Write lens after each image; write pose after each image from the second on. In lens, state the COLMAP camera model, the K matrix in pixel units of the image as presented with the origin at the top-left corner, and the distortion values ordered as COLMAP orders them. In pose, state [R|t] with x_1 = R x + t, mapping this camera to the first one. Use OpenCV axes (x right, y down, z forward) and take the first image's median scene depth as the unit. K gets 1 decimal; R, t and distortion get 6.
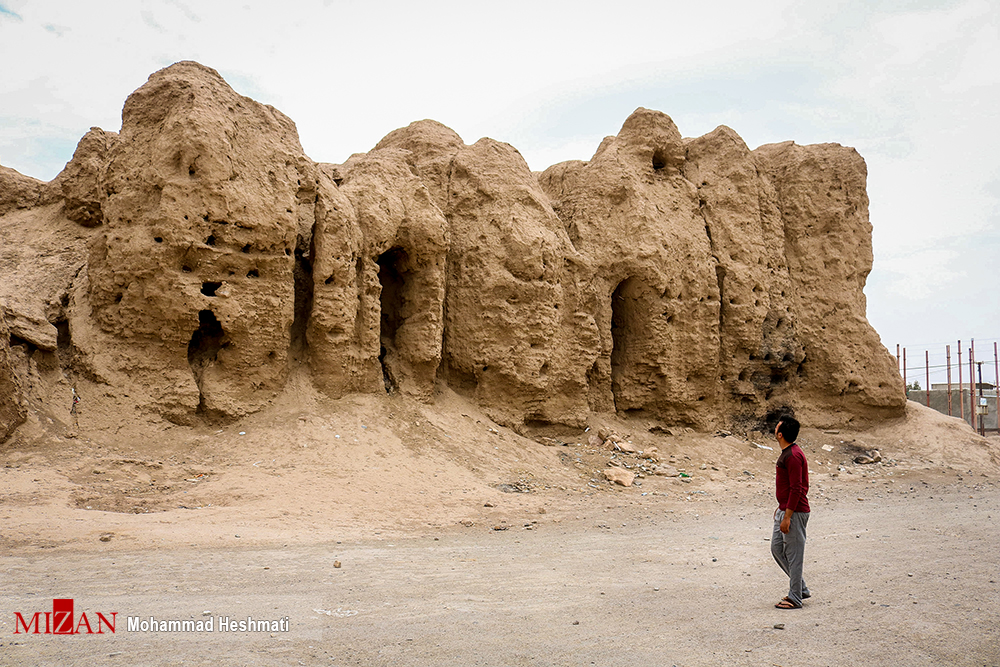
lens RADIAL K [[830.5, 0, 487.6], [0, 830.5, 345.4], [0, 0, 1]] dist [-0.145388, 0.103722]
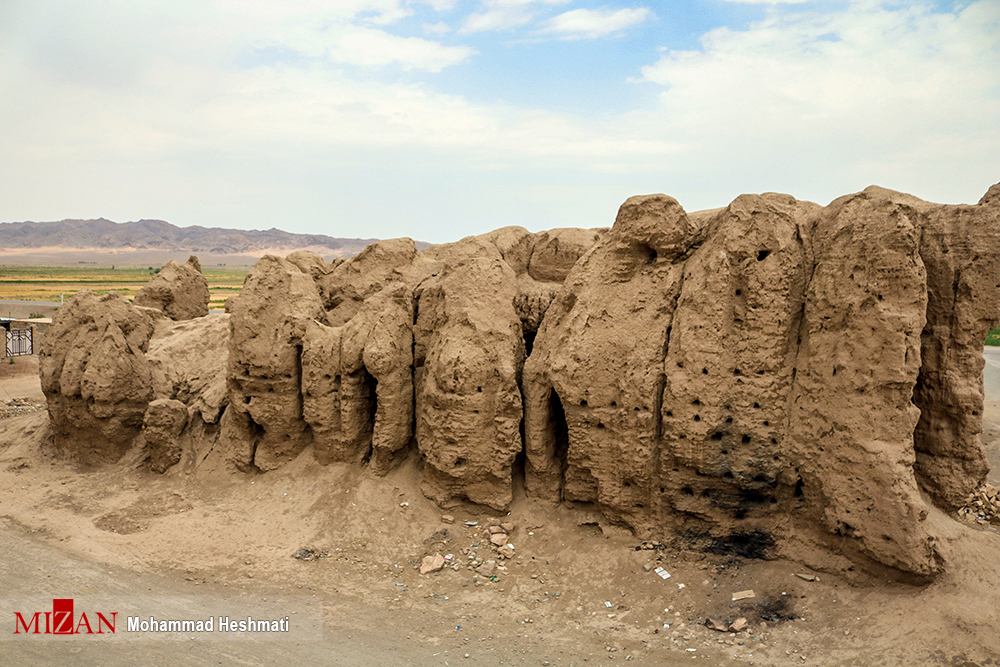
lens RADIAL K [[830.5, 0, 487.6], [0, 830.5, 345.4], [0, 0, 1]] dist [-0.145388, 0.103722]
pose [[0.534263, 0.083406, -0.841194, 1.204413], [0.054675, 0.989627, 0.132849, -0.331105], [0.843548, -0.116968, 0.524161, 0.419438]]
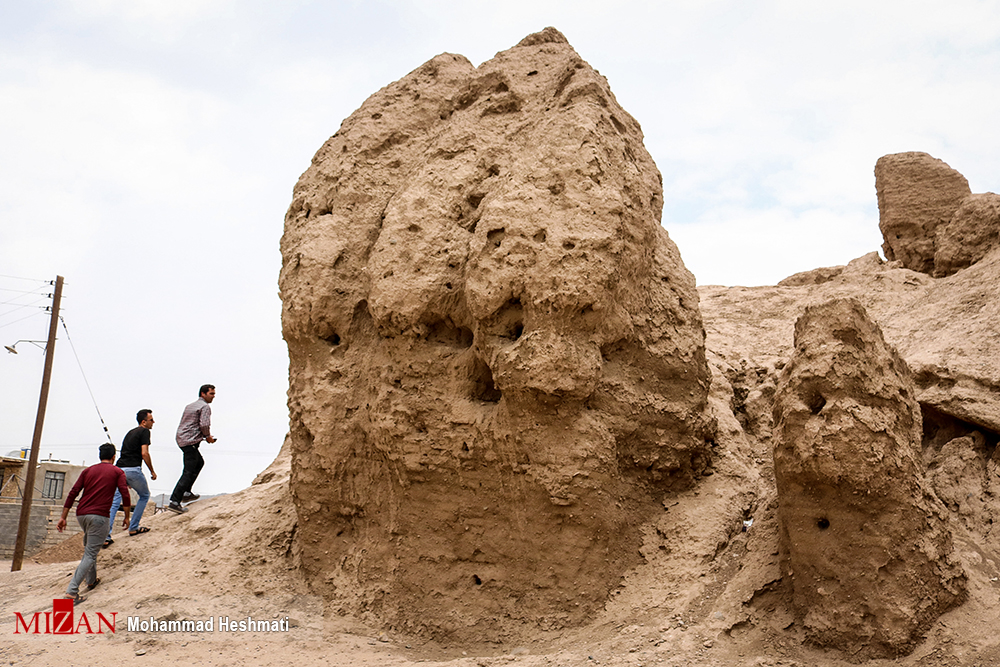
lens RADIAL K [[888.9, 0, 500.0], [0, 888.9, 333.5], [0, 0, 1]] dist [-0.112380, 0.007740]
pose [[0.381035, -0.221154, -0.897721, -0.170800], [0.035902, 0.973777, -0.224652, 0.035317], [0.923863, 0.053370, 0.378983, 0.426609]]
